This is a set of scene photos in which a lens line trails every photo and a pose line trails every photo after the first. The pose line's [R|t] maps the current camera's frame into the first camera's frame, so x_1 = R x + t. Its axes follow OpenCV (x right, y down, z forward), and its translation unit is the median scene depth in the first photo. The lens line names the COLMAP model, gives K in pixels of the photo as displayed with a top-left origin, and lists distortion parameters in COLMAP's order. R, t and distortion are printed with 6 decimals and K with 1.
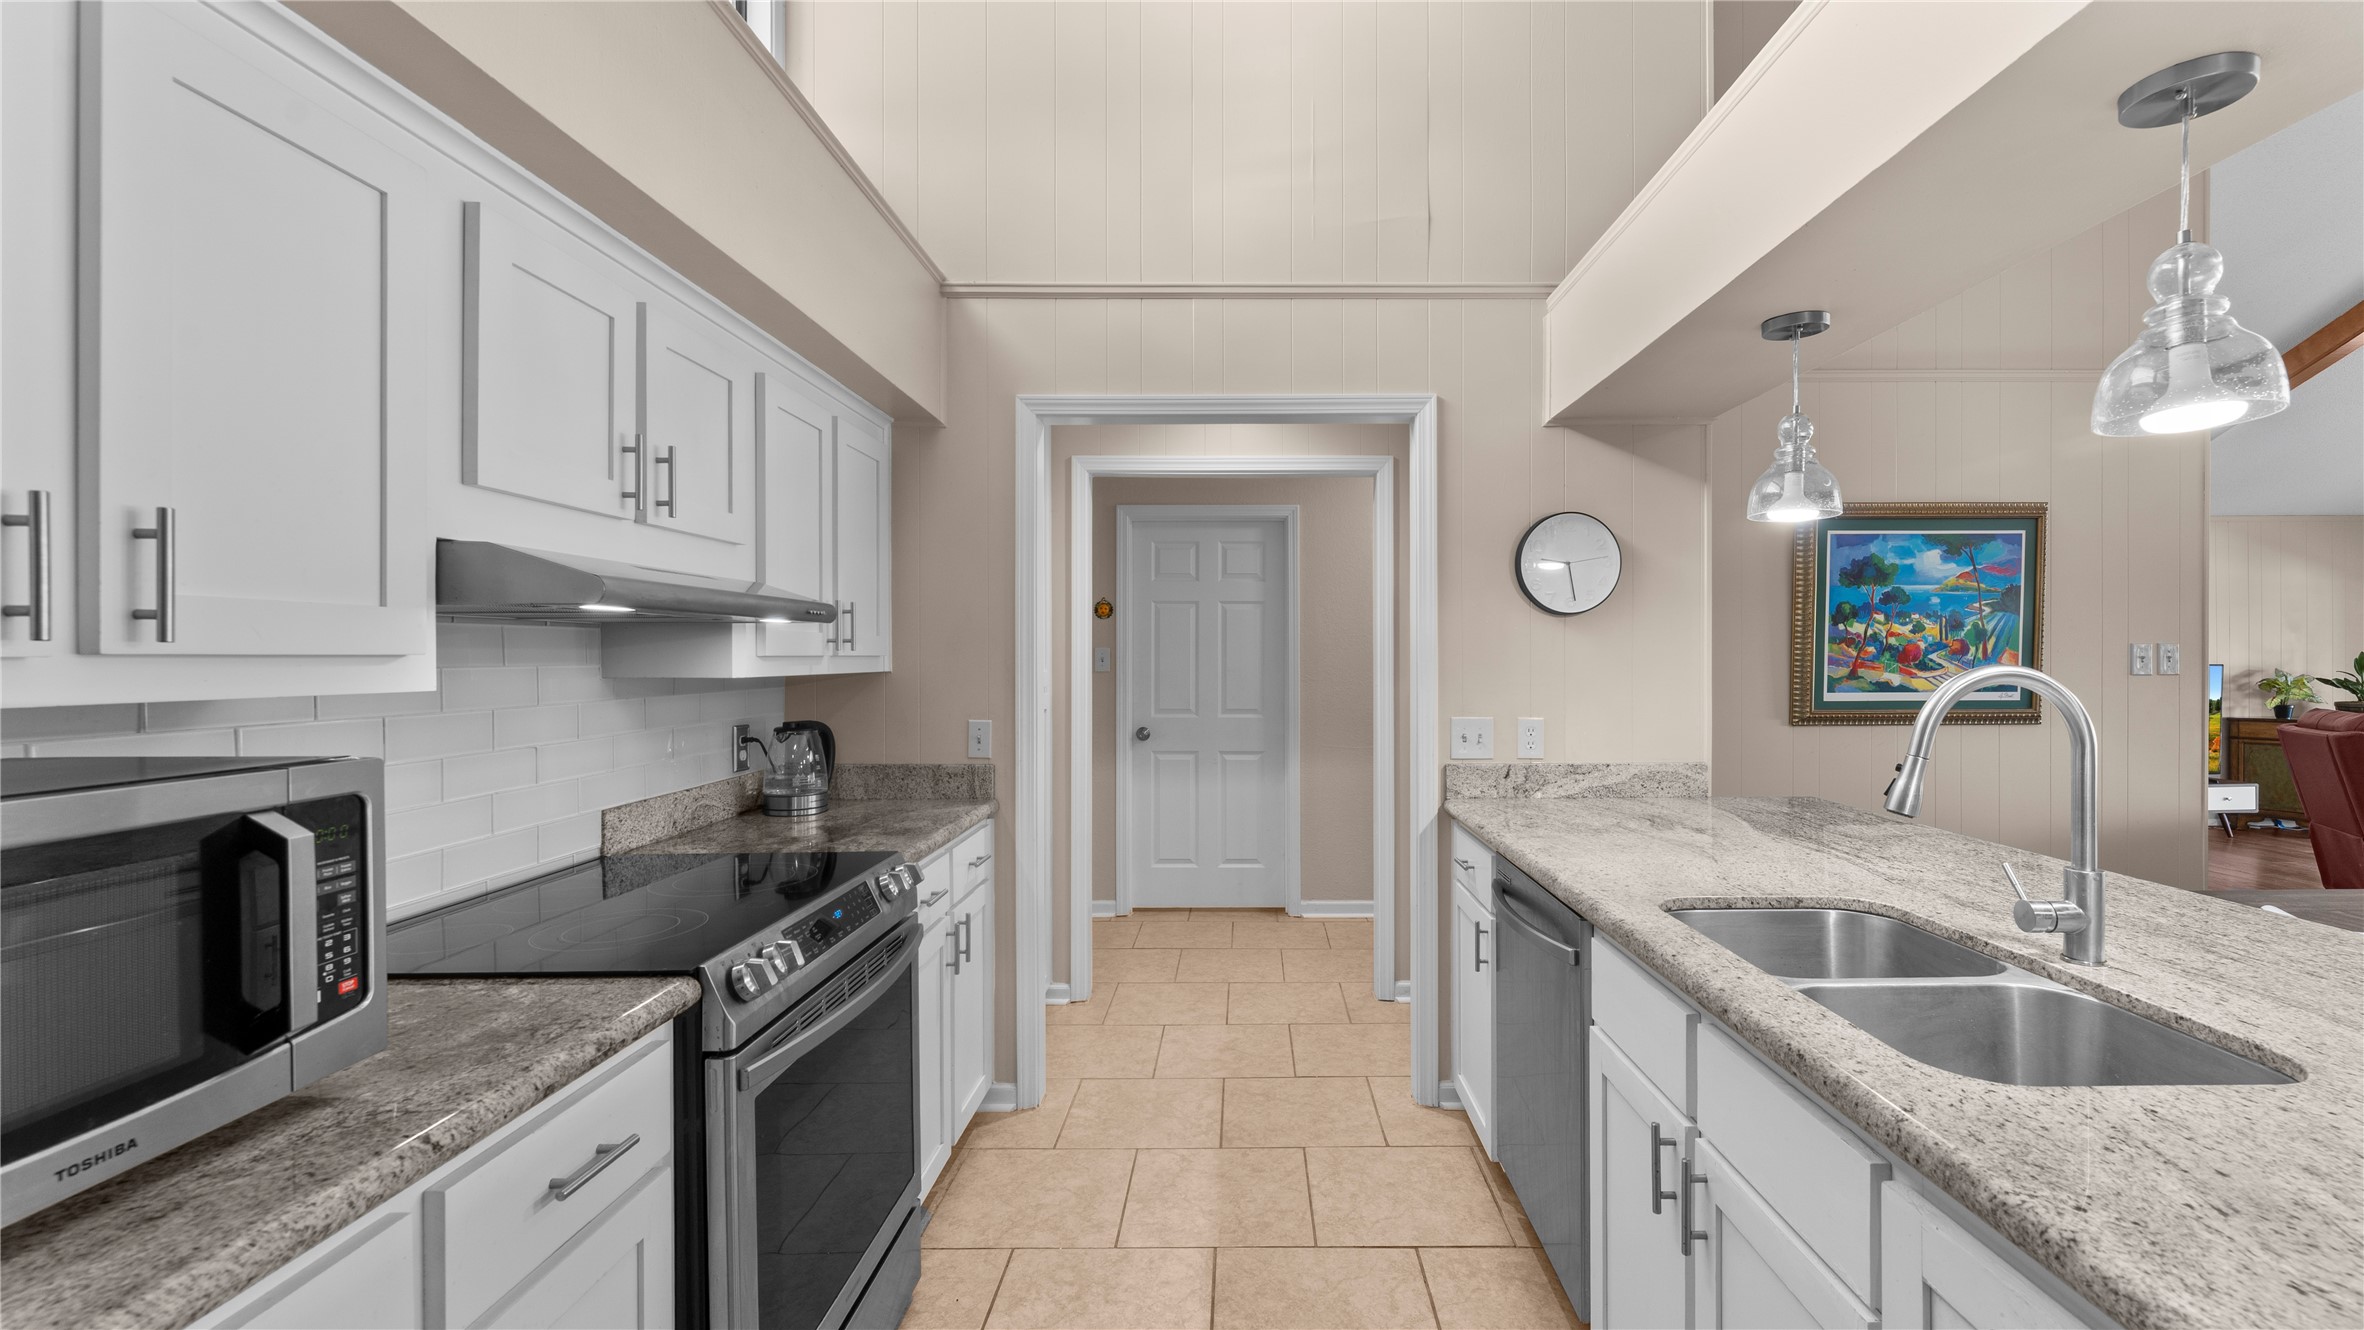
lens RADIAL K [[976.5, 0, 1248.3], [0, 976.5, 661.1], [0, 0, 1]] dist [-0.000199, -0.000820]
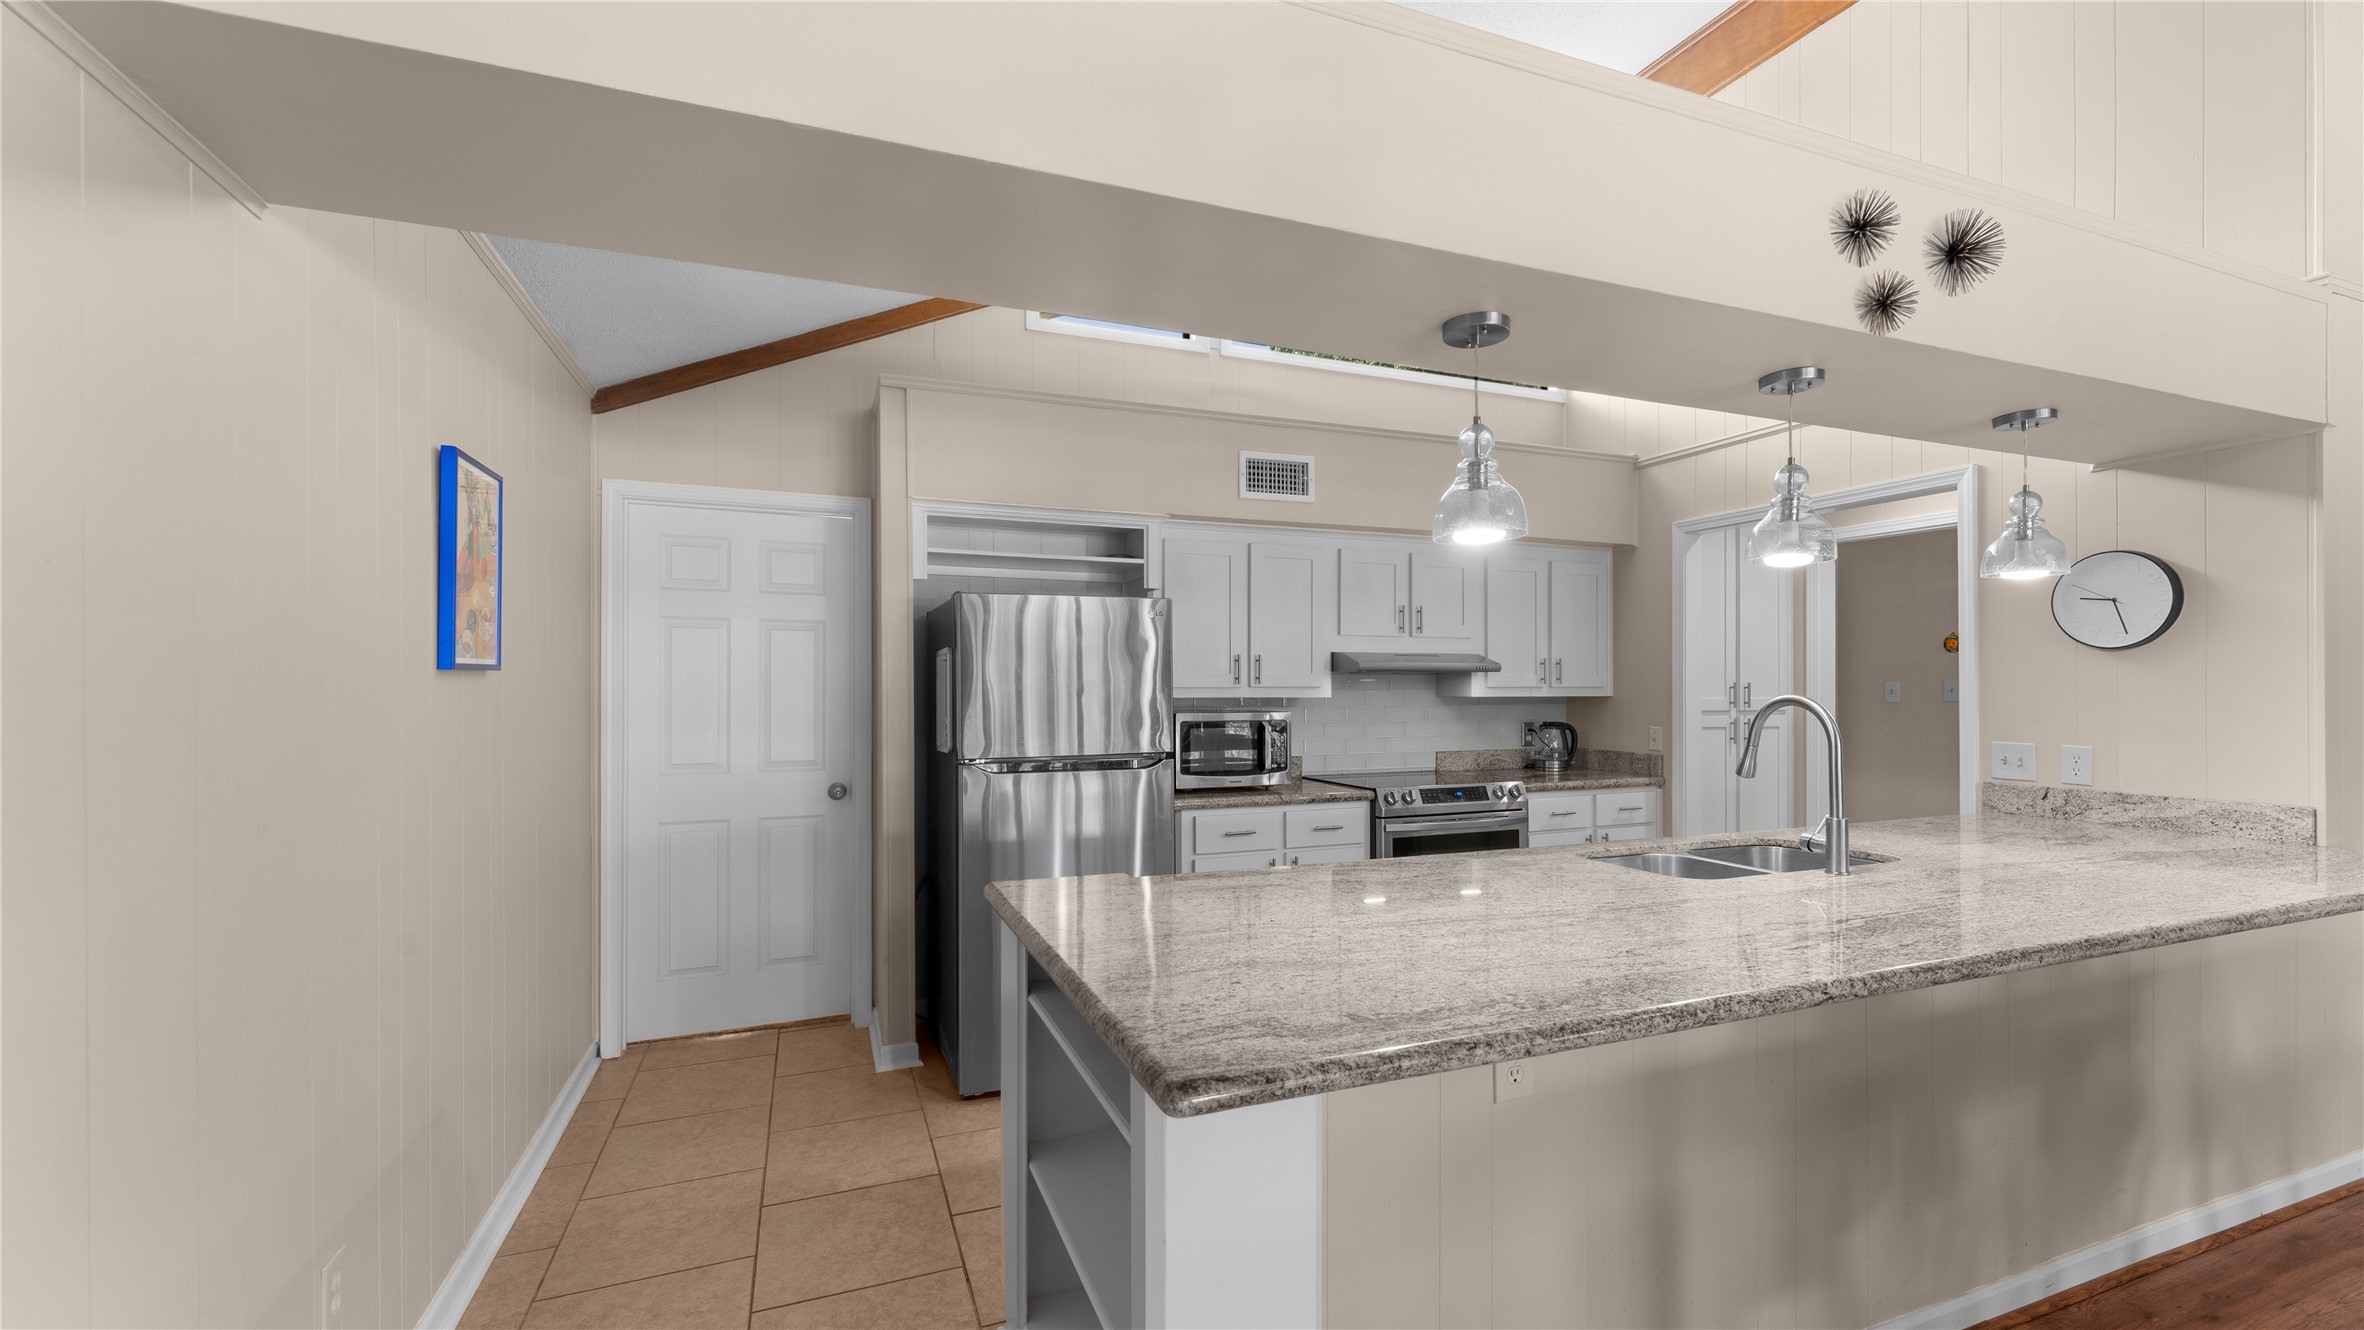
lens RADIAL K [[956.2, 0, 1184.3], [0, 956.2, 682.5], [0, 0, 1]] dist [0.000967, -0.000150]
pose [[0.358966, -0.001696, -0.933349, 0.922237], [-0.004945, 0.999981, -0.003719, -0.002950], [0.933338, 0.005950, 0.358951, -0.290832]]
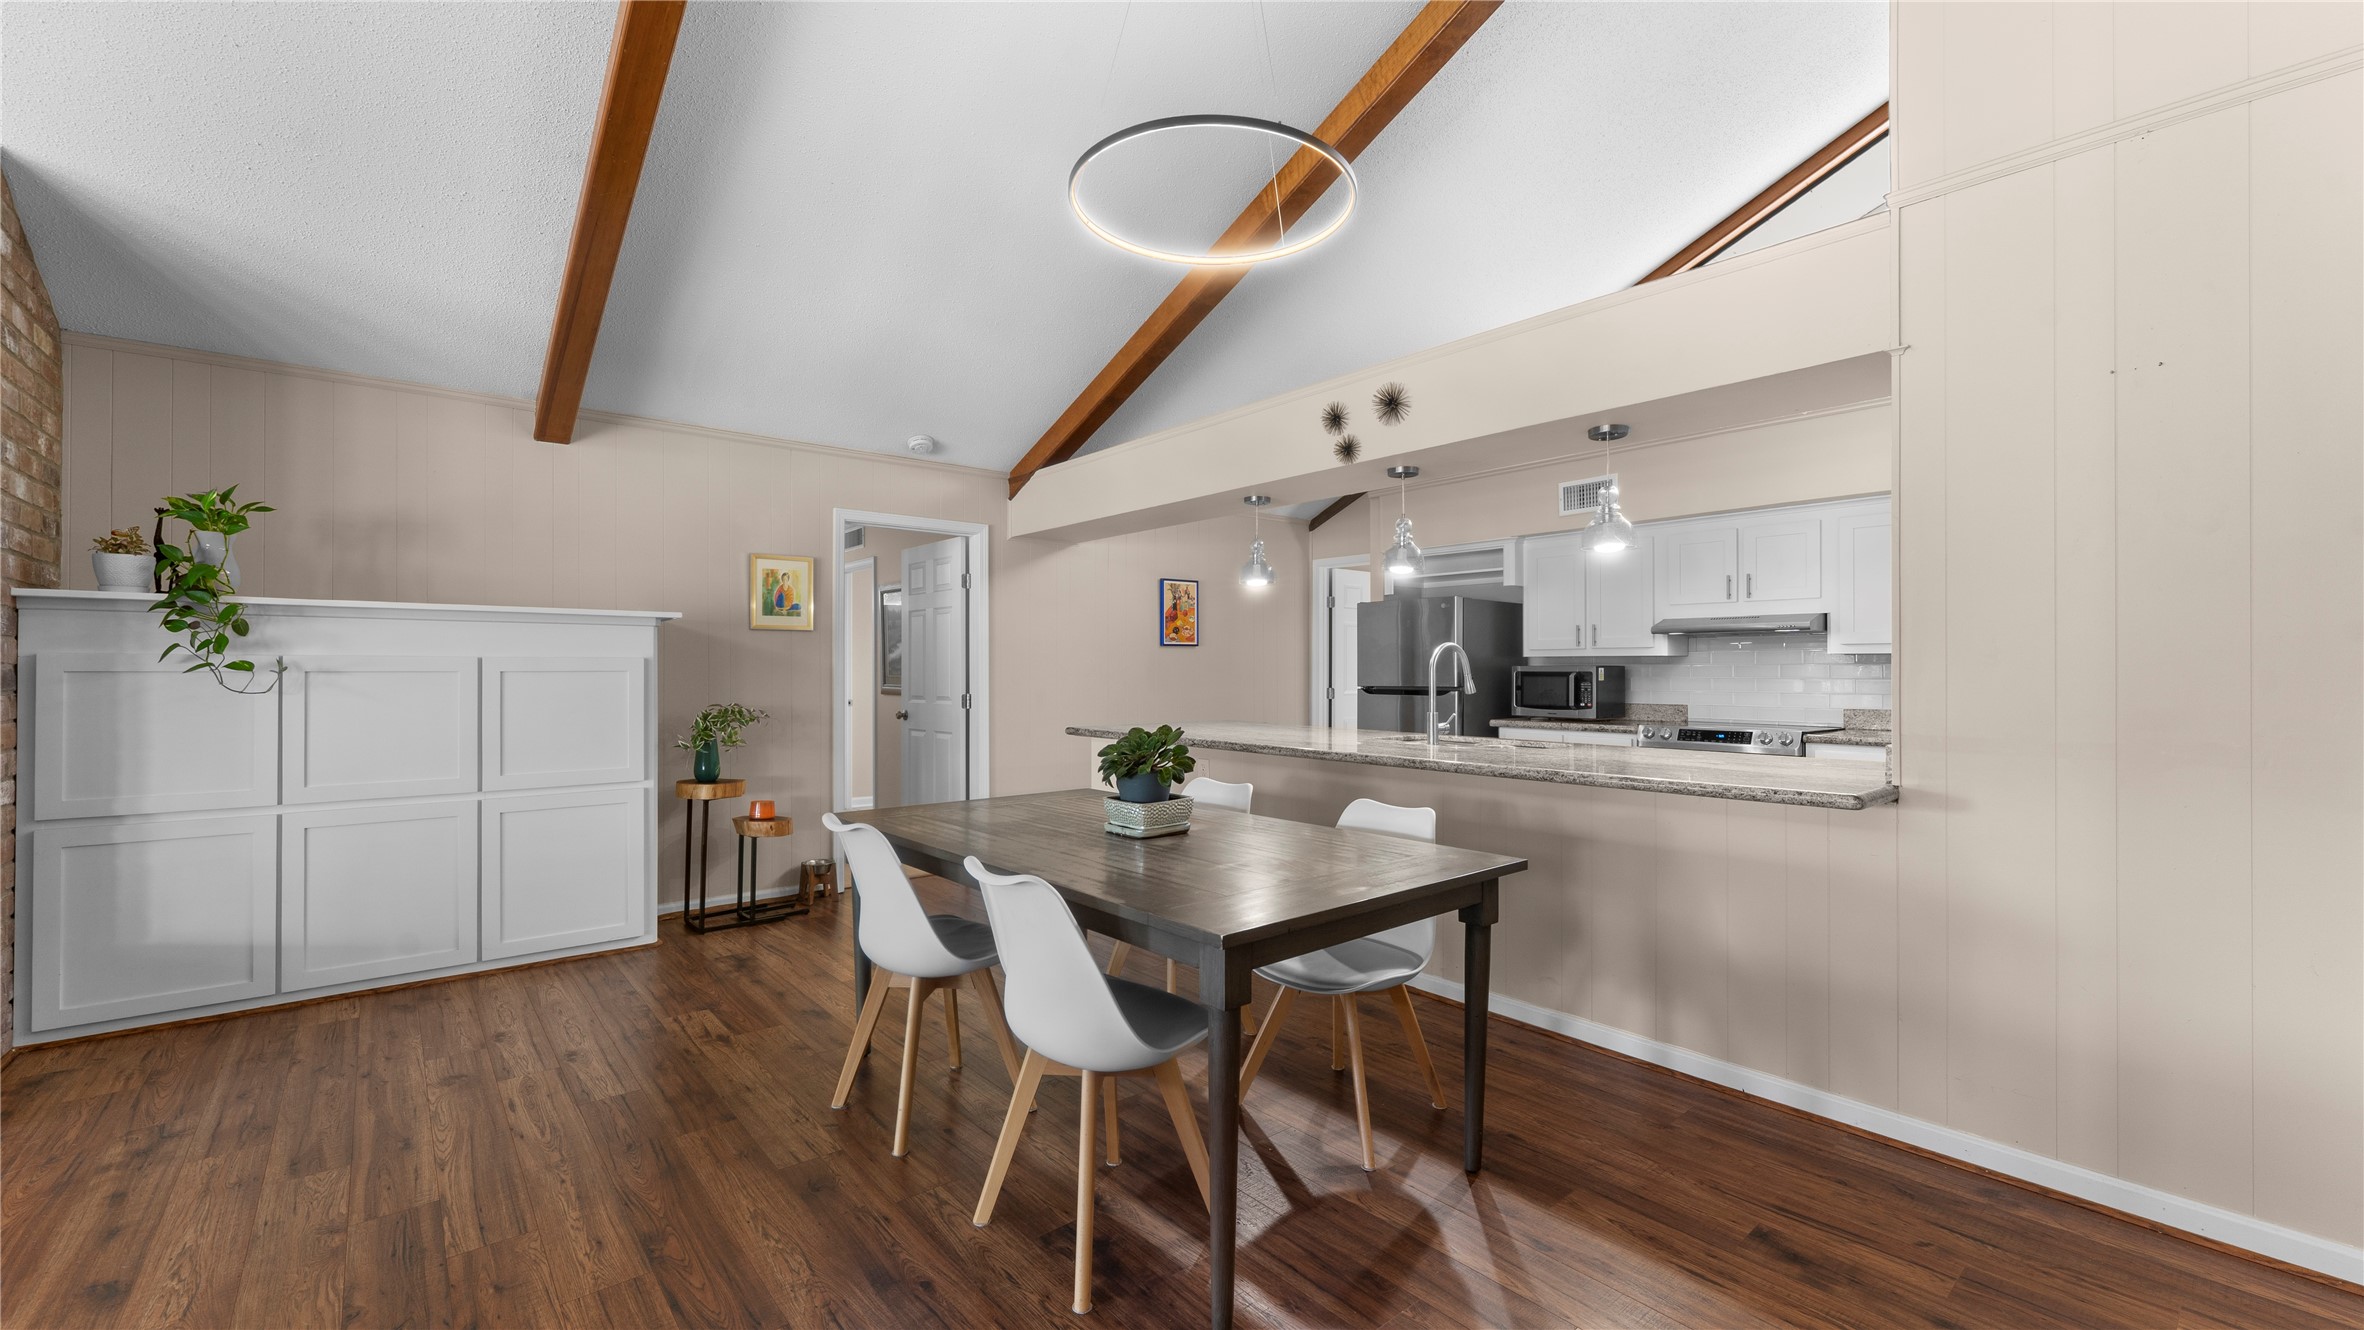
lens RADIAL K [[954.5, 0, 1187.1], [0, 954.5, 660.9], [0, 0, 1]] dist [-0.000892, -0.000639]
pose [[-0.766476, -0.004631, -0.642256, 1.505491], [-0.001772, 0.999985, -0.005097, 0.034428], [0.642271, -0.002769, -0.766473, 1.255960]]
